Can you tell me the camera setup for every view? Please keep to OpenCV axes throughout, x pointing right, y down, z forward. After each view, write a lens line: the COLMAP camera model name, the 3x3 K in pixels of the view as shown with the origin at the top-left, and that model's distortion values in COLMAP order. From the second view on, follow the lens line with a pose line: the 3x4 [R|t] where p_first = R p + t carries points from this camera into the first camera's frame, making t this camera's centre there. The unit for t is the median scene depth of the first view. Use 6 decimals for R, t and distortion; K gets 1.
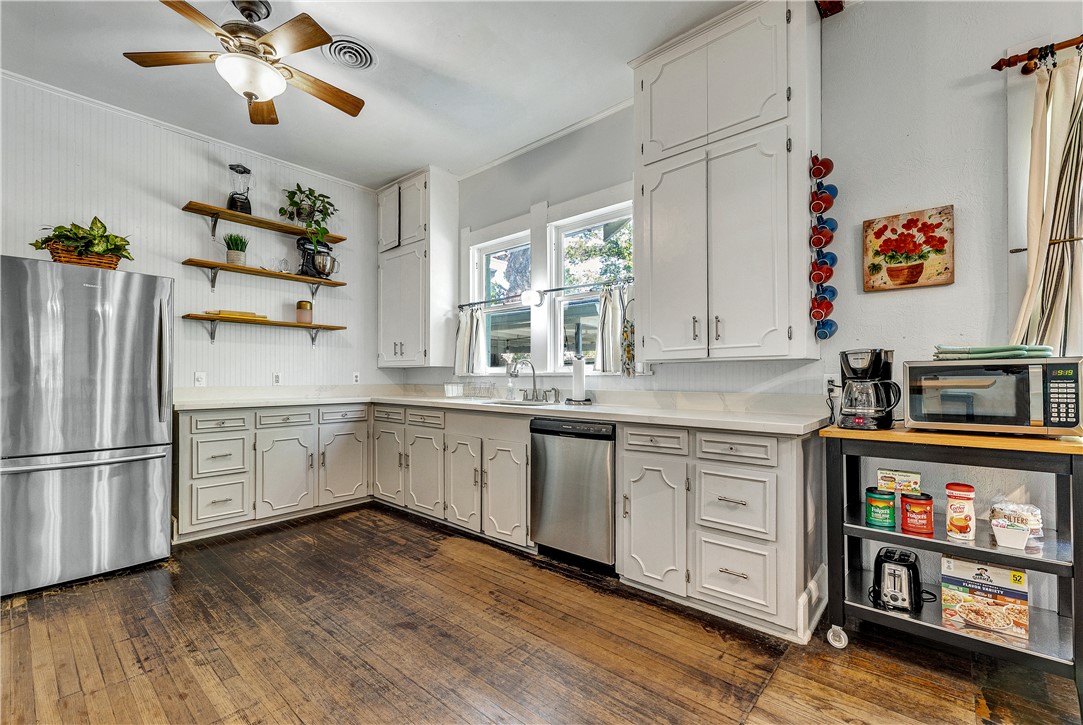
lens RADIAL K [[487.6, 0, 543.5], [0, 487.6, 366.4], [0, 0, 1]] dist [0.004547, 0.000523]
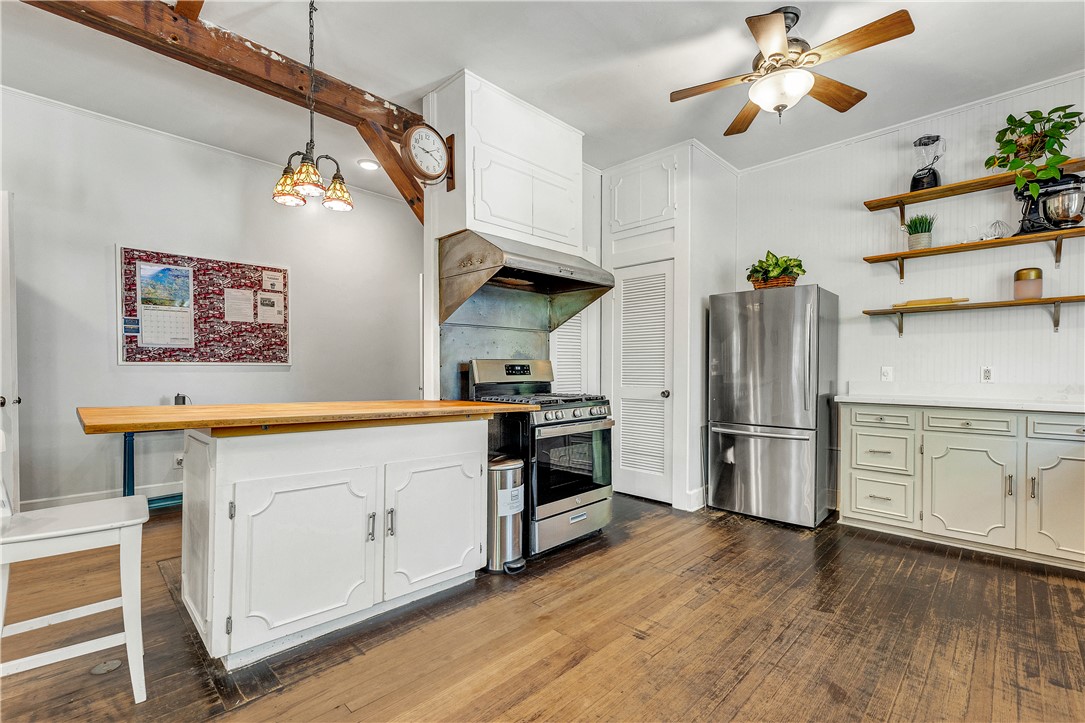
lens RADIAL K [[471.0, 0, 543.8], [0, 471.0, 371.4], [0, 0, 1]] dist [-0.001401, -0.000877]
pose [[-0.085825, 0.004410, -0.996300, 0.329425], [0.018552, 0.999824, 0.002828, 0.005690], [0.996138, -0.018240, -0.085891, 0.398541]]
